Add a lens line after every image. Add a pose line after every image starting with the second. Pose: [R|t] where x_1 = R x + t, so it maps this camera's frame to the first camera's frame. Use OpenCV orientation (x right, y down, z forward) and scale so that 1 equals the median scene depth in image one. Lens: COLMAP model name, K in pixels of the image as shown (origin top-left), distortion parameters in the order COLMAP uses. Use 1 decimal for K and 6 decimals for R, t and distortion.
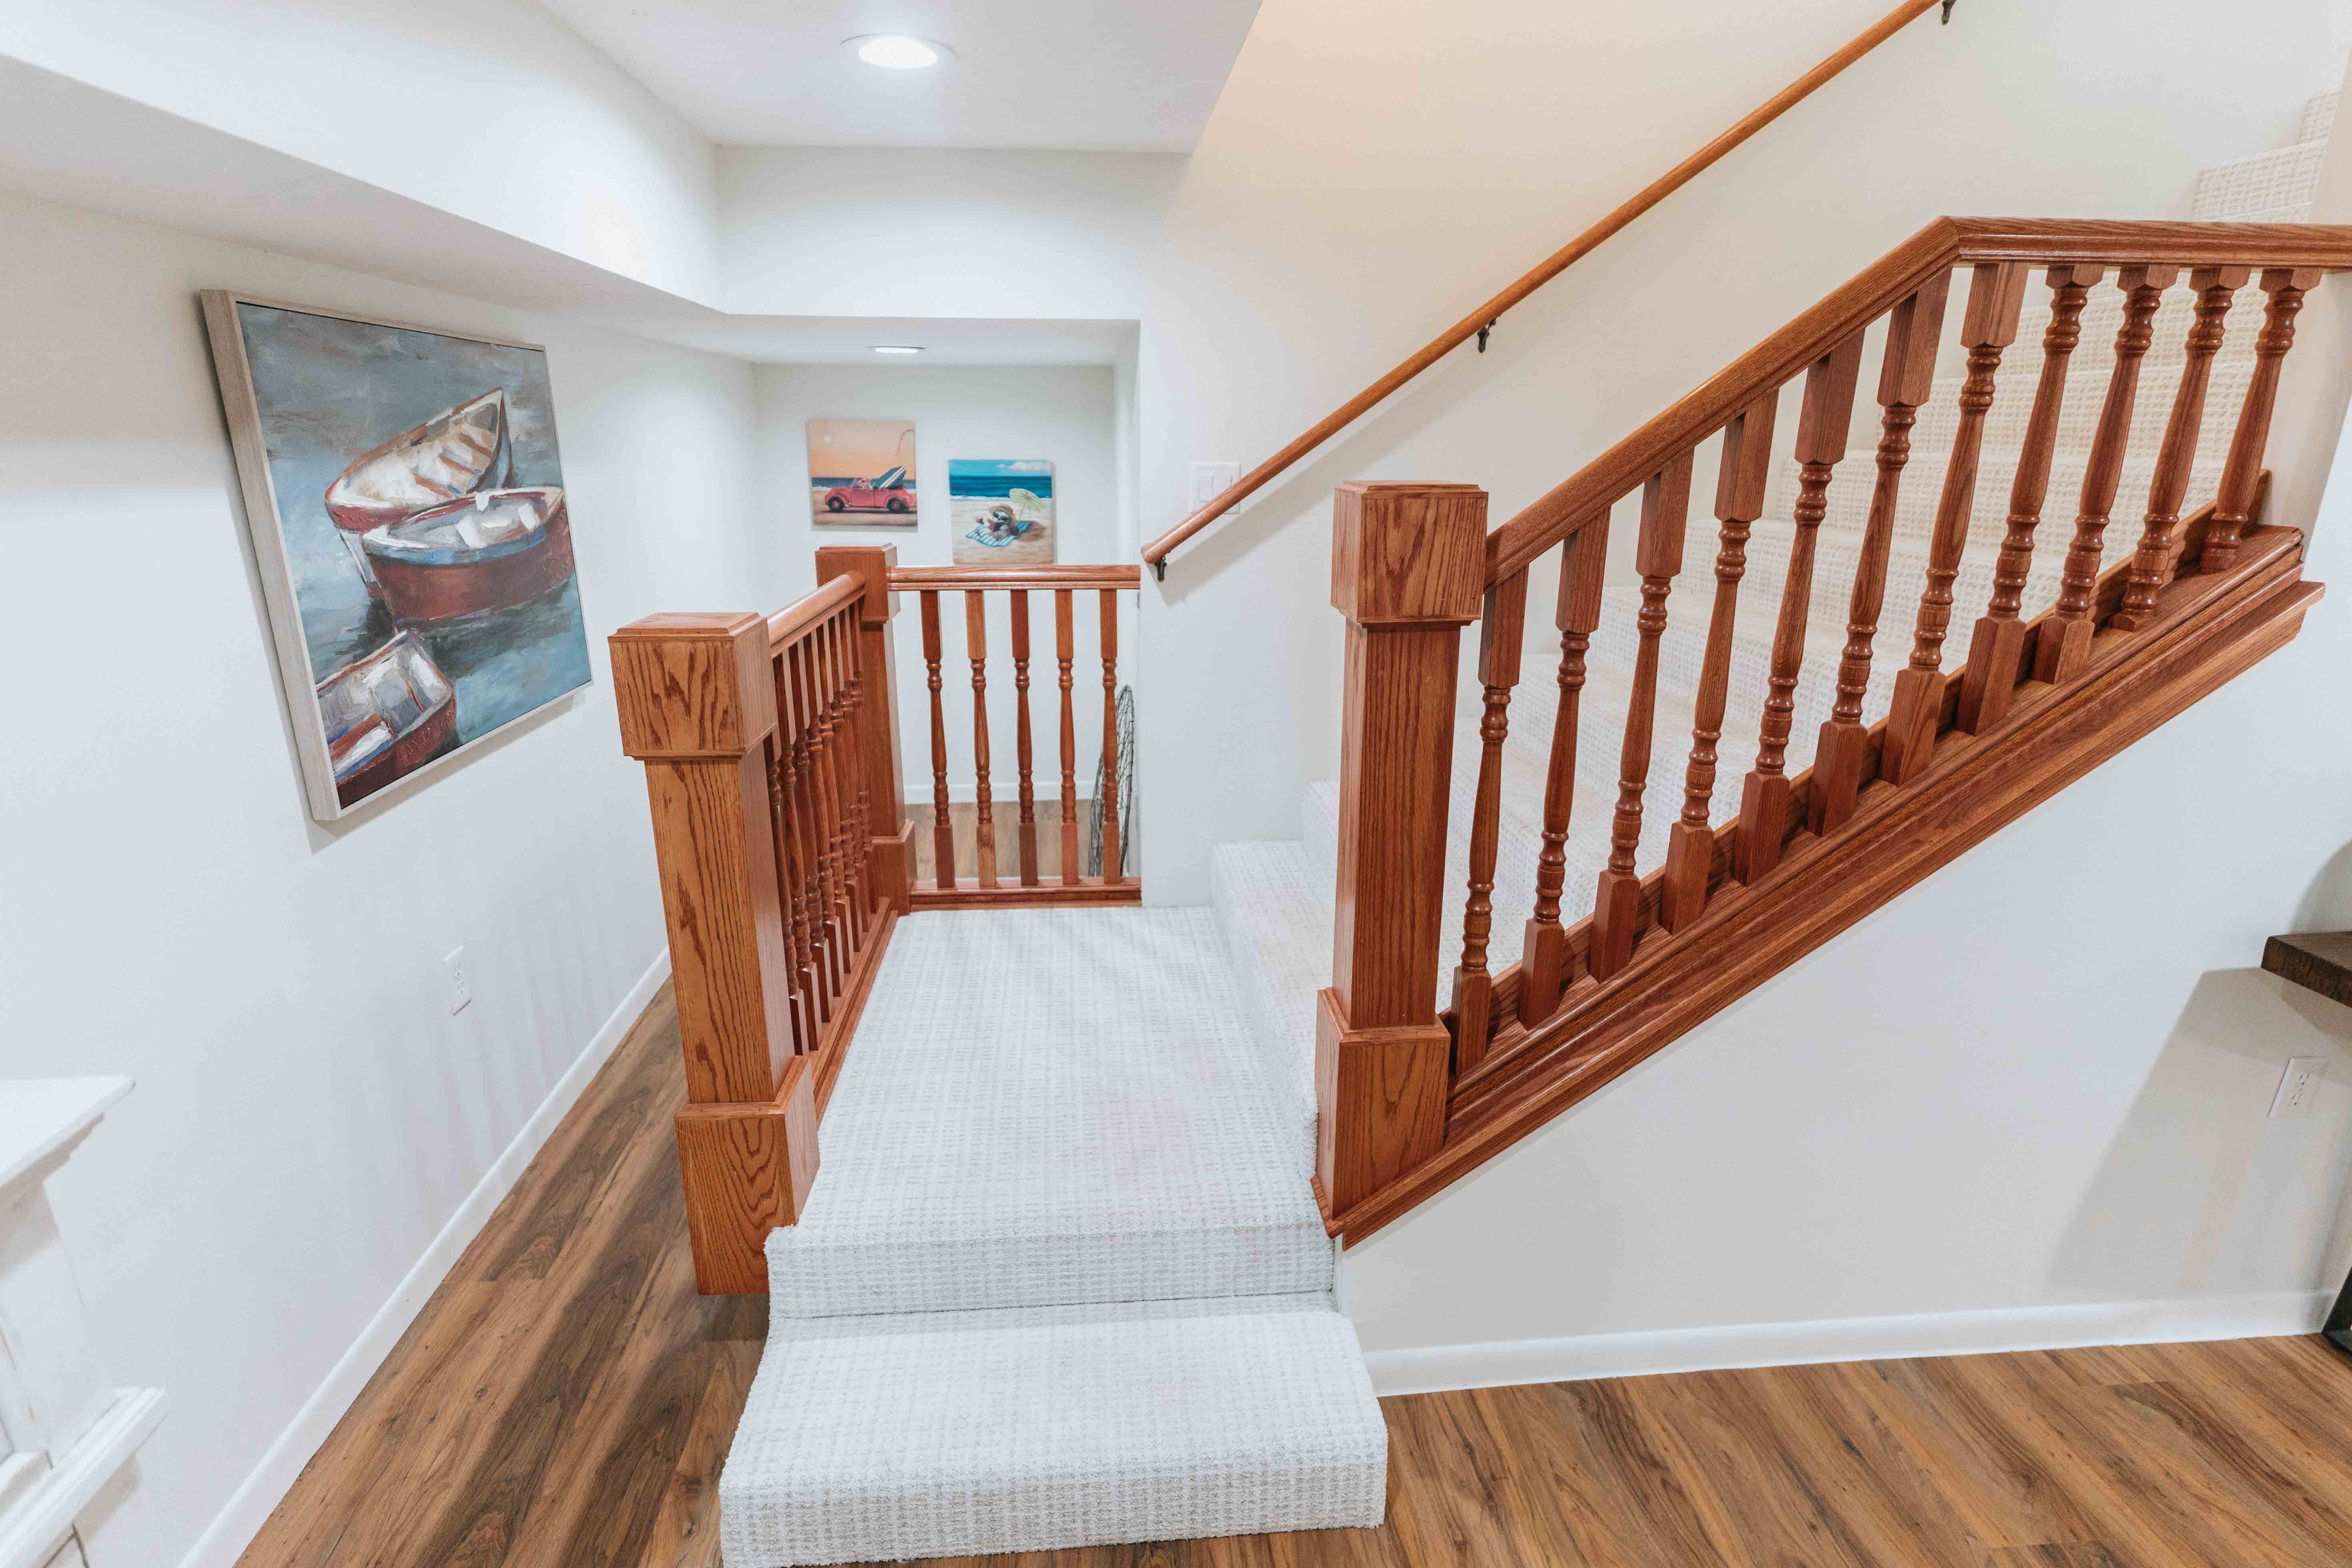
lens RADIAL K [[1079.1, 0, 1177.9], [0, 1079.1, 797.7], [0, 0, 1]] dist [-0.008717, 0.001526]
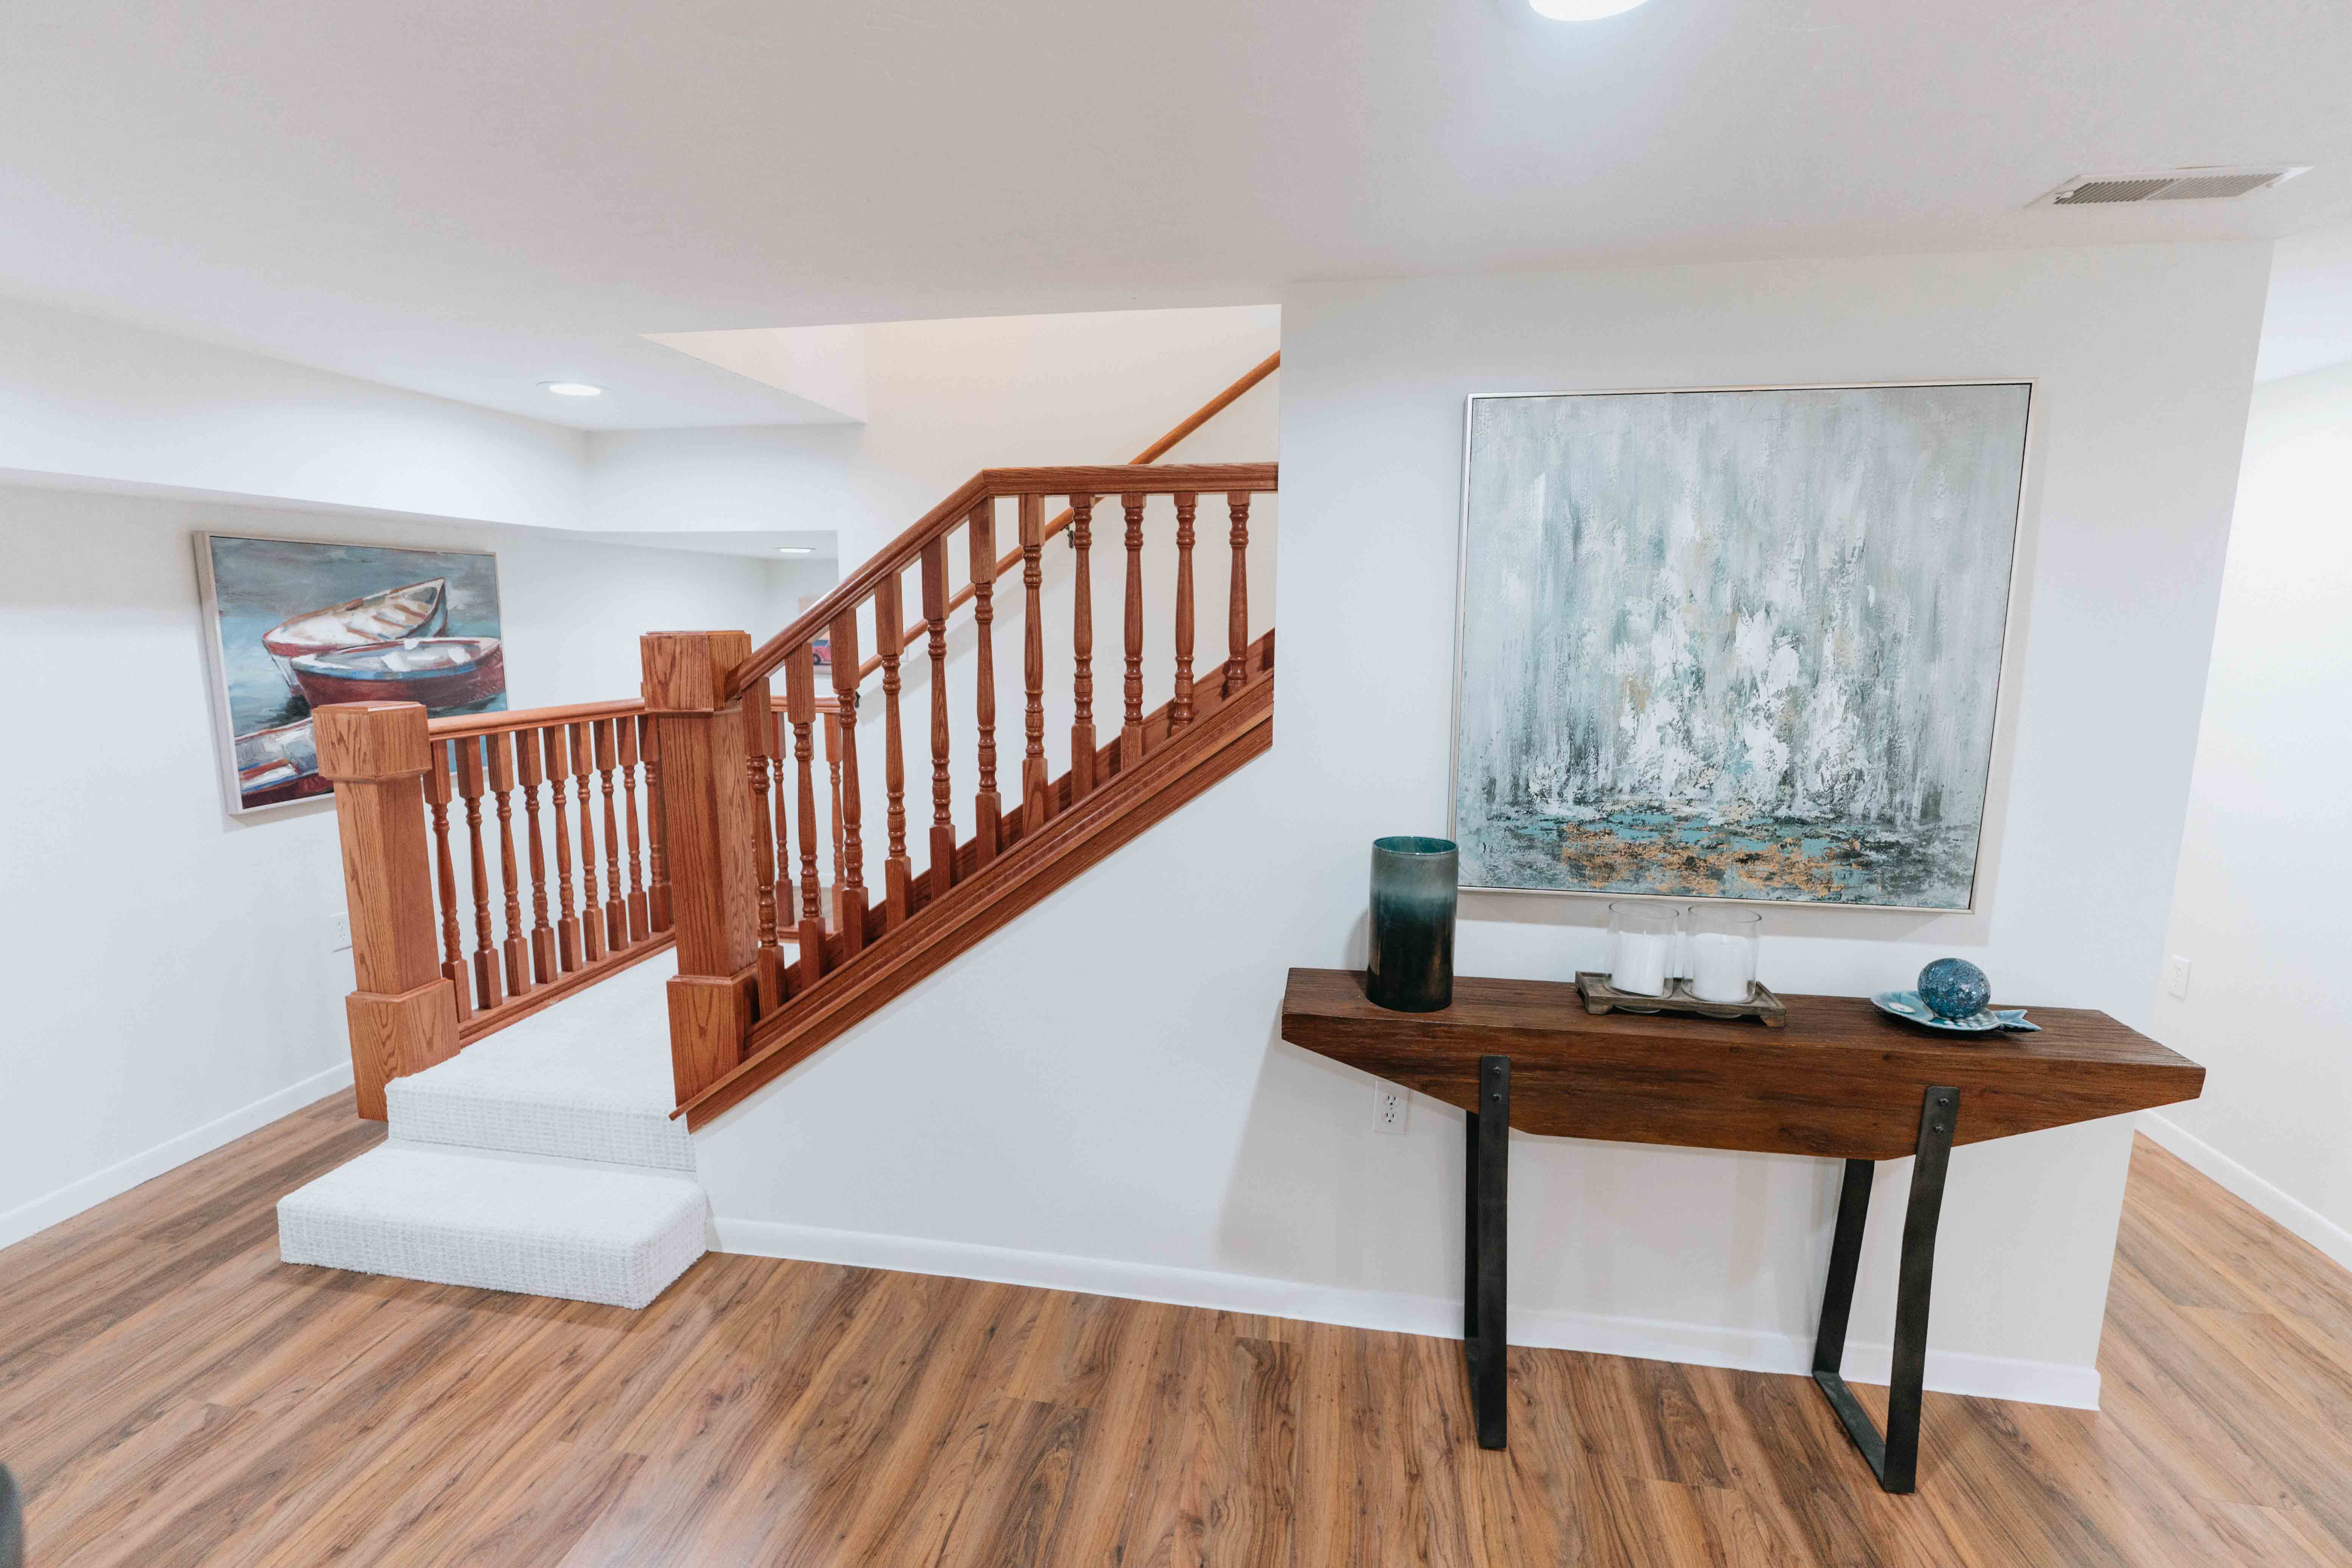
lens RADIAL K [[1079.1, 0, 1214.0], [0, 1079.1, 824.2], [0, 0, 1]] dist [-0.008717, 0.001526]
pose [[0.968596, 0.050084, -0.243545, 1.176154], [-0.081614, 0.989274, -0.121144, 0.117045], [0.234865, 0.137216, 0.962294, -0.311310]]
